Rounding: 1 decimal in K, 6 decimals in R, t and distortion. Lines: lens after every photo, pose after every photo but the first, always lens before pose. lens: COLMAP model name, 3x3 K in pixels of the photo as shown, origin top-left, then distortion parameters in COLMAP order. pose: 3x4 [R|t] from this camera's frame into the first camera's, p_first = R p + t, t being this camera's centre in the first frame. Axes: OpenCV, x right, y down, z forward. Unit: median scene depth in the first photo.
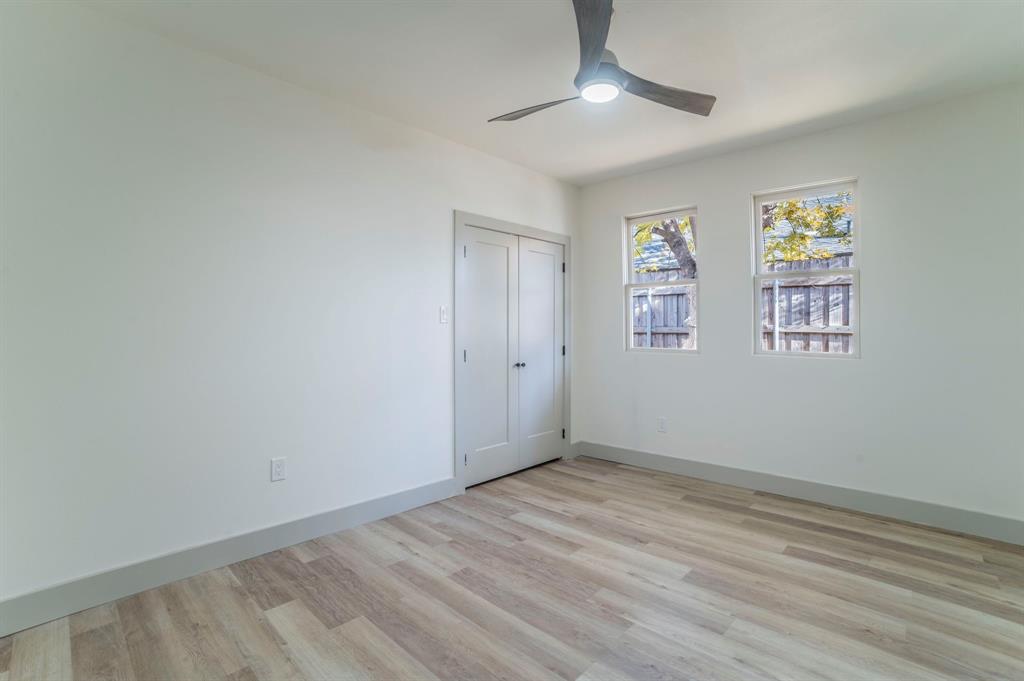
lens RADIAL K [[464.4, 0, 512.8], [0, 464.4, 333.3], [0, 0, 1]] dist [-0.099250, 0.042816]
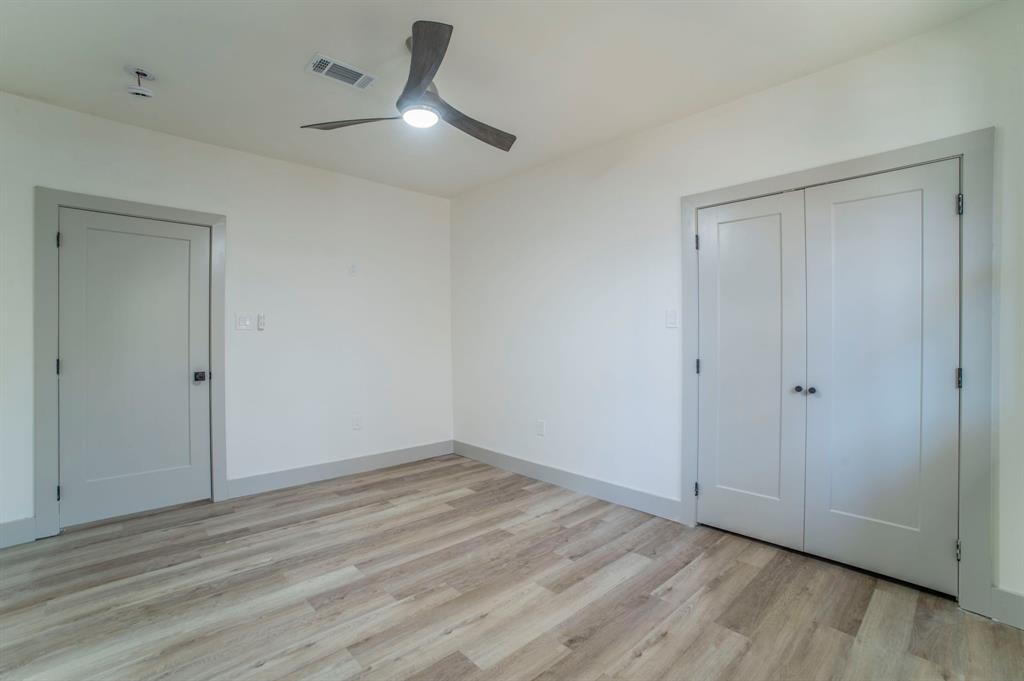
lens RADIAL K [[426.0, 0, 512.0], [0, 426.0, 340.5], [0, 0, 1]] dist [-0.052635, 0.019136]
pose [[-0.015634, 0.005998, -0.999860, 0.888694], [-0.000278, 0.999982, 0.006003, -0.005031], [0.999878, 0.000372, -0.015632, 0.885791]]
